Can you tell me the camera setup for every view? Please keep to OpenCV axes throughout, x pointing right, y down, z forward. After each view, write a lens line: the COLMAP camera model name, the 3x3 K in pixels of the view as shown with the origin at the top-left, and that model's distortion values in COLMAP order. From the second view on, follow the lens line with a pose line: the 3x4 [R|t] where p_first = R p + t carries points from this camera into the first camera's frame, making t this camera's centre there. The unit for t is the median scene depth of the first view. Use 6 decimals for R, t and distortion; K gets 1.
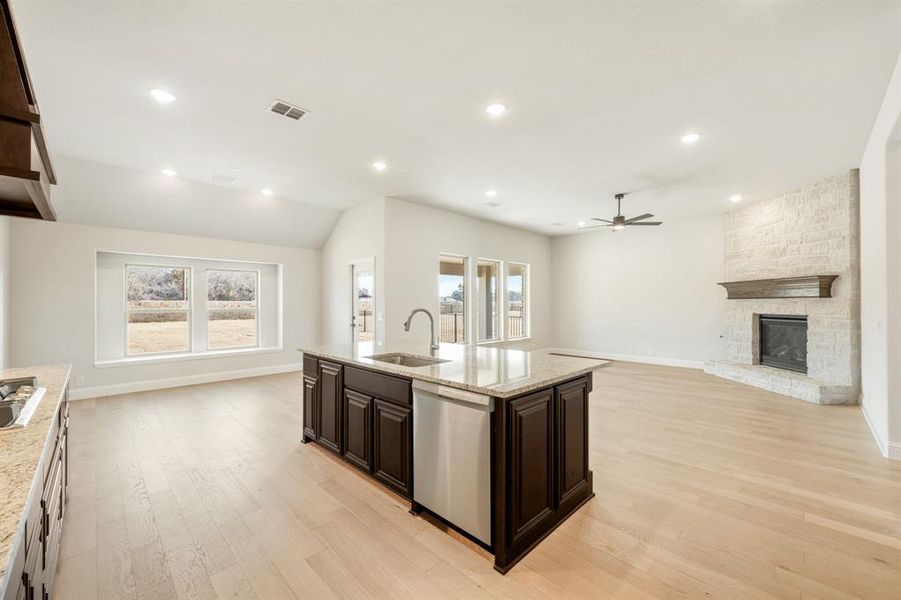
lens RADIAL K [[361.4, 0, 450.5], [0, 361.4, 300.0], [0, 0, 1]] dist [0.000717, -0.000041]
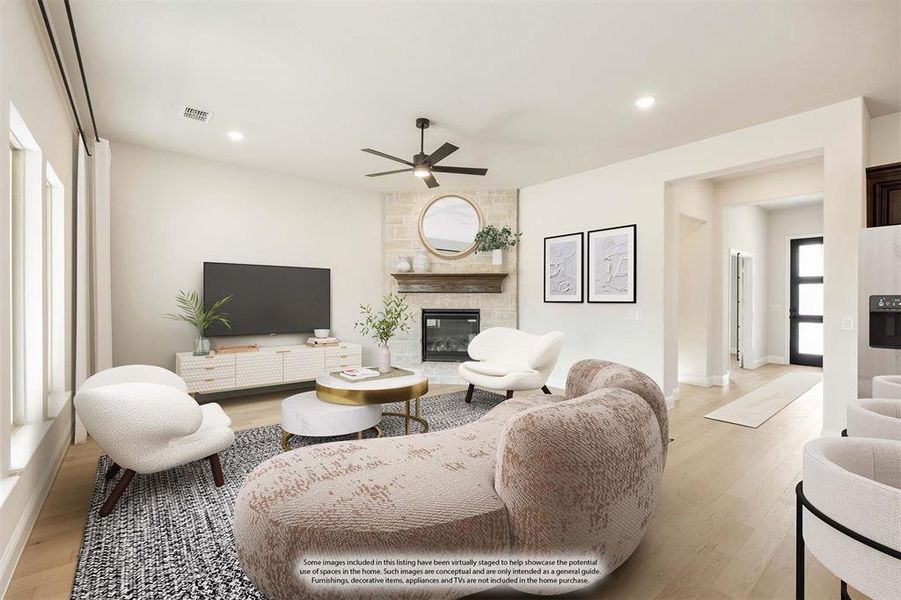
lens RADIAL K [[398.1, 0, 450.5], [0, 398.1, 300.0], [0, 0, 1]] dist [-0.000487, -0.000019]
pose [[0.100674, -0.006712, 0.994897, -0.215579], [-0.012738, 0.999887, 0.008035, 0.006565], [-0.994838, -0.013482, 0.100577, 0.923183]]
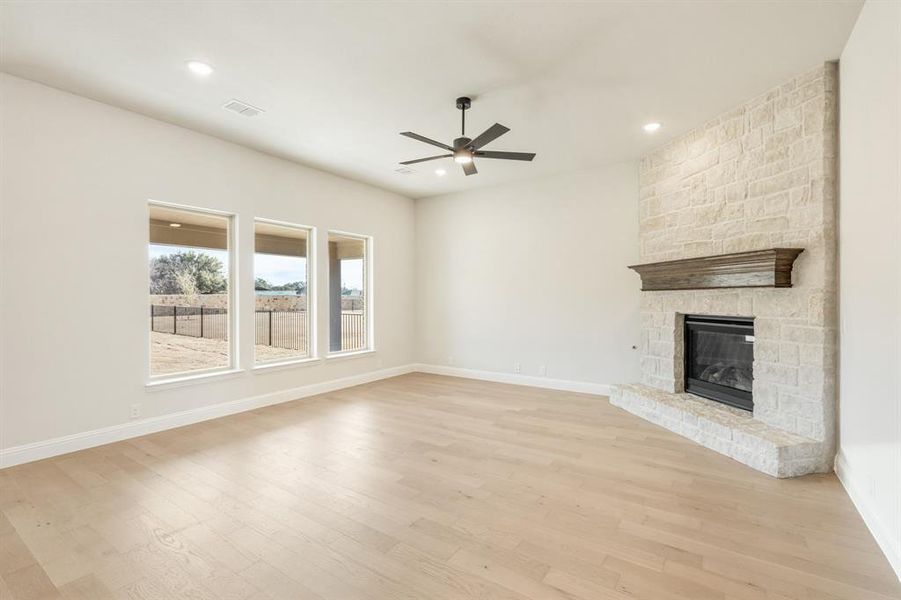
lens RADIAL K [[410.7, 0, 451.6], [0, 410.7, 297.3], [0, 0, 1]] dist [0.000524, 0.000039]
pose [[0.981963, -0.001666, 0.189068, 0.345270], [-0.000324, 0.999945, 0.010495, 0.002396], [-0.189075, -0.010367, 0.981908, 0.403161]]
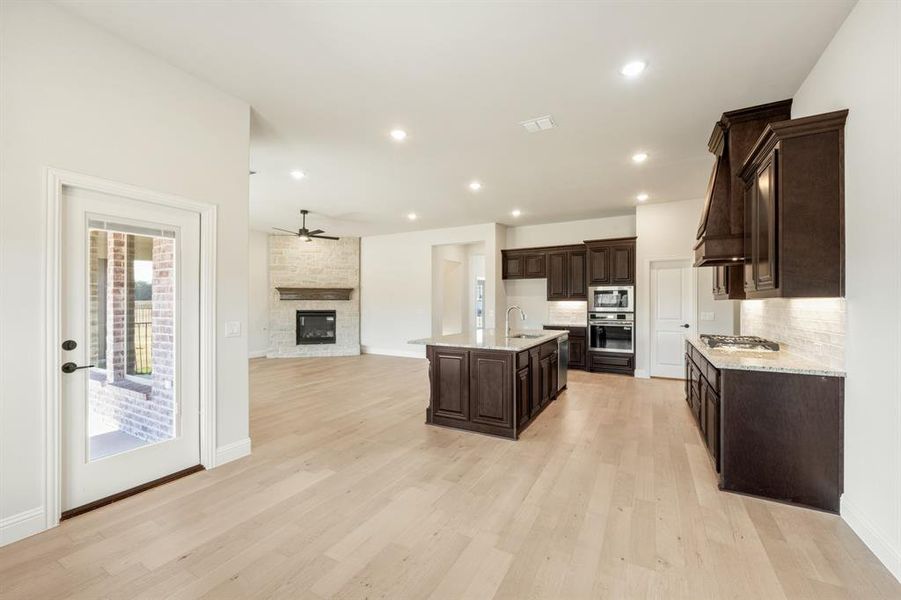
lens RADIAL K [[361.4, 0, 450.5], [0, 361.4, 300.0], [0, 0, 1]] dist [0.000717, -0.000041]
pose [[-0.275001, 0.009466, 0.961397, -0.827198], [-0.009891, 0.999871, -0.012674, 0.009890], [-0.961393, -0.012994, -0.274872, 0.903872]]
